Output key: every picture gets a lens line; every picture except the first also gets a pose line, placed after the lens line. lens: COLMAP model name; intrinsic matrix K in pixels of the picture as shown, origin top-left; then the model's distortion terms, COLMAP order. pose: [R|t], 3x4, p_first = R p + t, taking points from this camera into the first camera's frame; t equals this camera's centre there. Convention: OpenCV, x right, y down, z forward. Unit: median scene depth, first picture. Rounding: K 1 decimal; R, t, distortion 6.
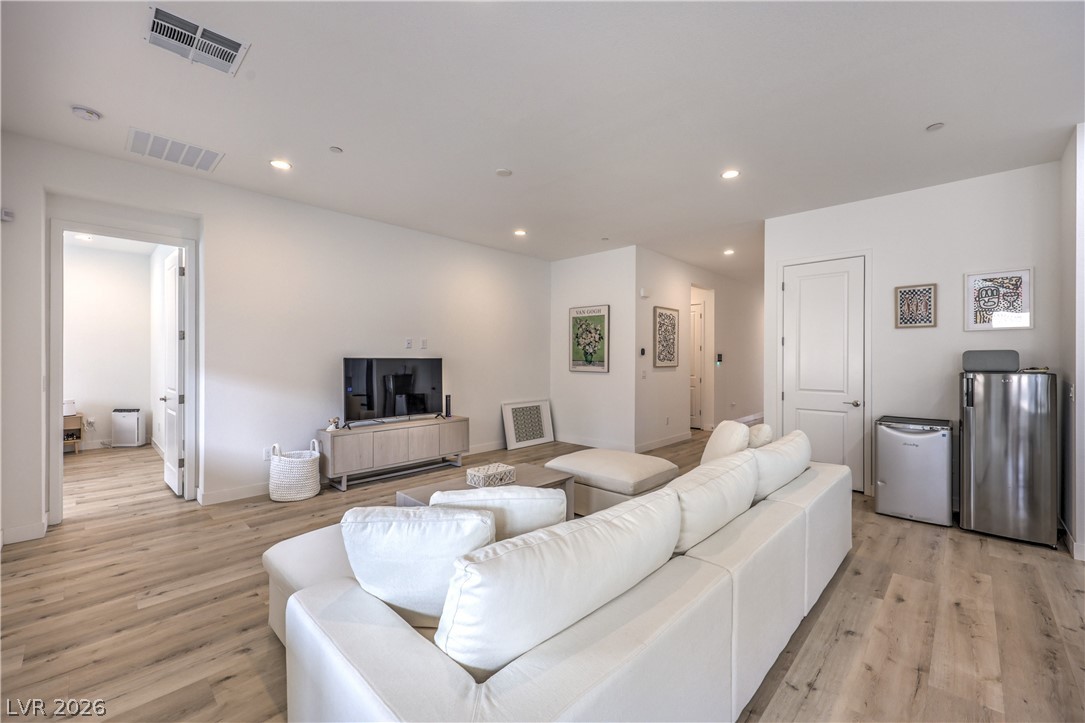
lens RADIAL K [[444.6, 0, 545.6], [0, 444.6, 365.3], [0, 0, 1]] dist [0.000952, -0.000445]
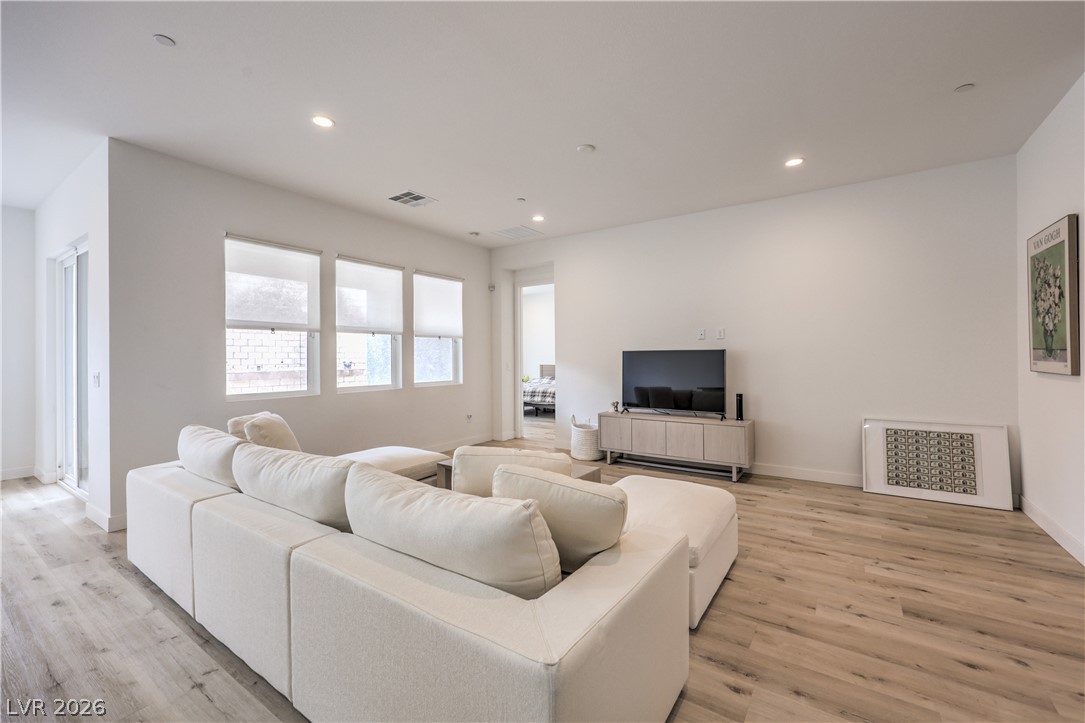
lens RADIAL K [[444.6, 0, 547.2], [0, 444.6, 357.2], [0, 0, 1]] dist [0.000952, -0.000445]
pose [[0.166840, -0.002194, -0.985982, 0.586712], [-0.004673, 0.999985, -0.003016, 0.002688], [0.985973, 0.005111, 0.166827, 0.553373]]
